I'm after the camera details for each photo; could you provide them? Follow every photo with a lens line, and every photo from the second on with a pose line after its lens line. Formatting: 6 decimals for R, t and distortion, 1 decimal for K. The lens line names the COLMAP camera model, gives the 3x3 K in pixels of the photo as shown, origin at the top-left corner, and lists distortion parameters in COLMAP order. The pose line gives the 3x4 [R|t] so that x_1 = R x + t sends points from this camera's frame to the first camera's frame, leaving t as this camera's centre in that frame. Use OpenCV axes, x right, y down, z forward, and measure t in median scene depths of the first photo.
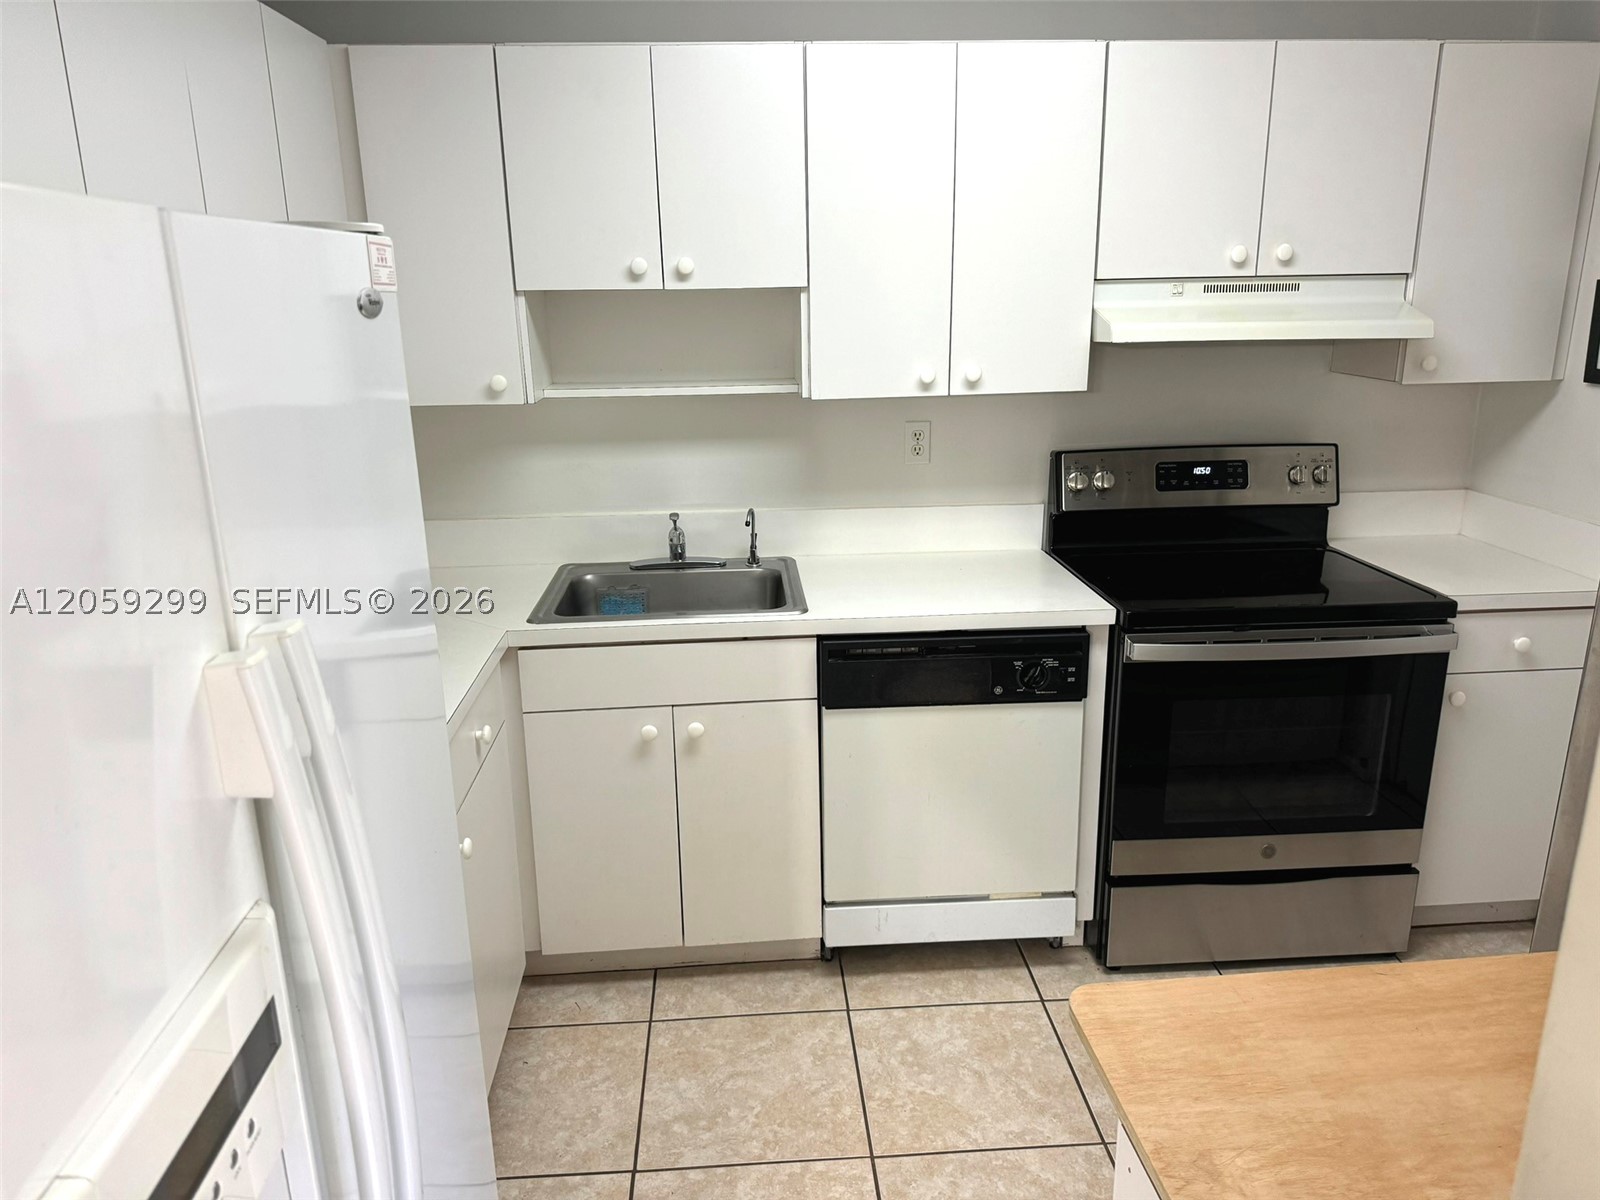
lens RADIAL K [[1128.7, 0, 800.8], [0, 1128.7, 603.0], [0, 0, 1]] dist [-0.000608, 0.000548]
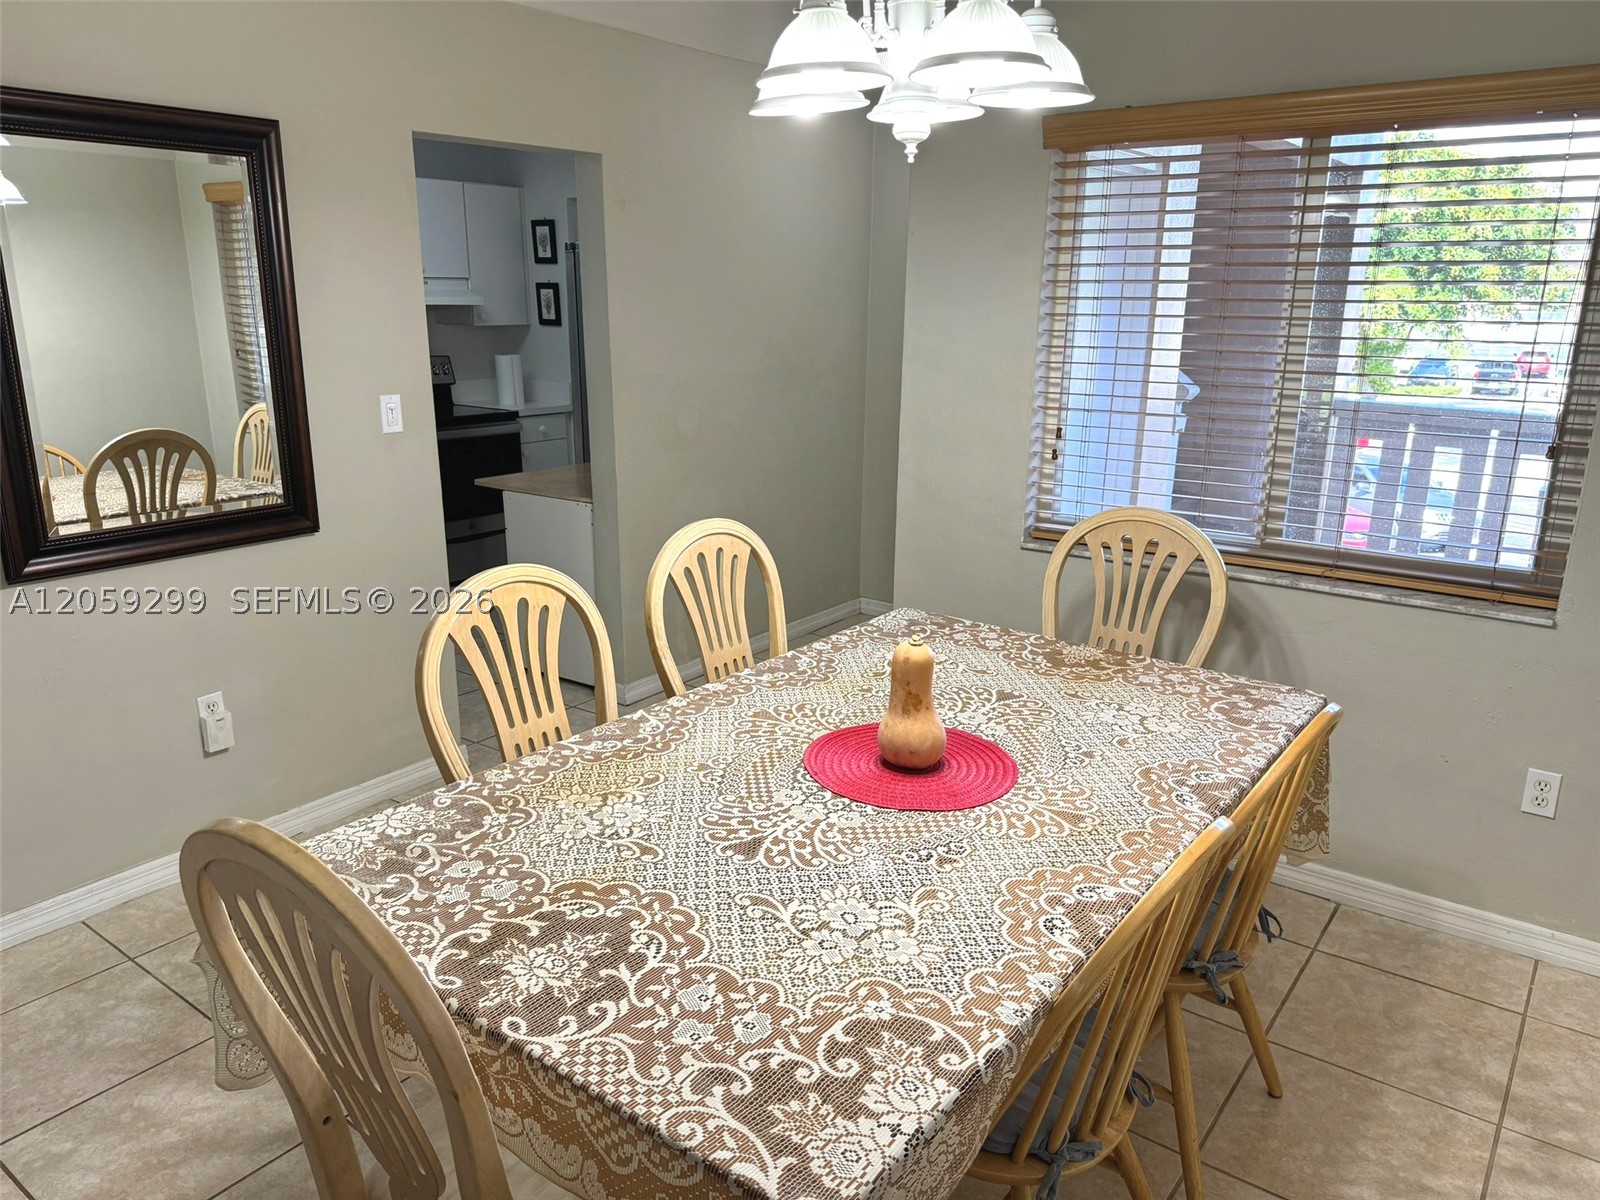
lens RADIAL K [[1128.7, 0, 802.4], [0, 1128.7, 600.5], [0, 0, 1]] dist [-0.000608, 0.000548]
pose [[0.653534, -0.188189, 0.733129, -0.862061], [0.198563, 0.977301, 0.073861, 0.331435], [-0.730387, 0.097302, 0.676067, -1.037412]]
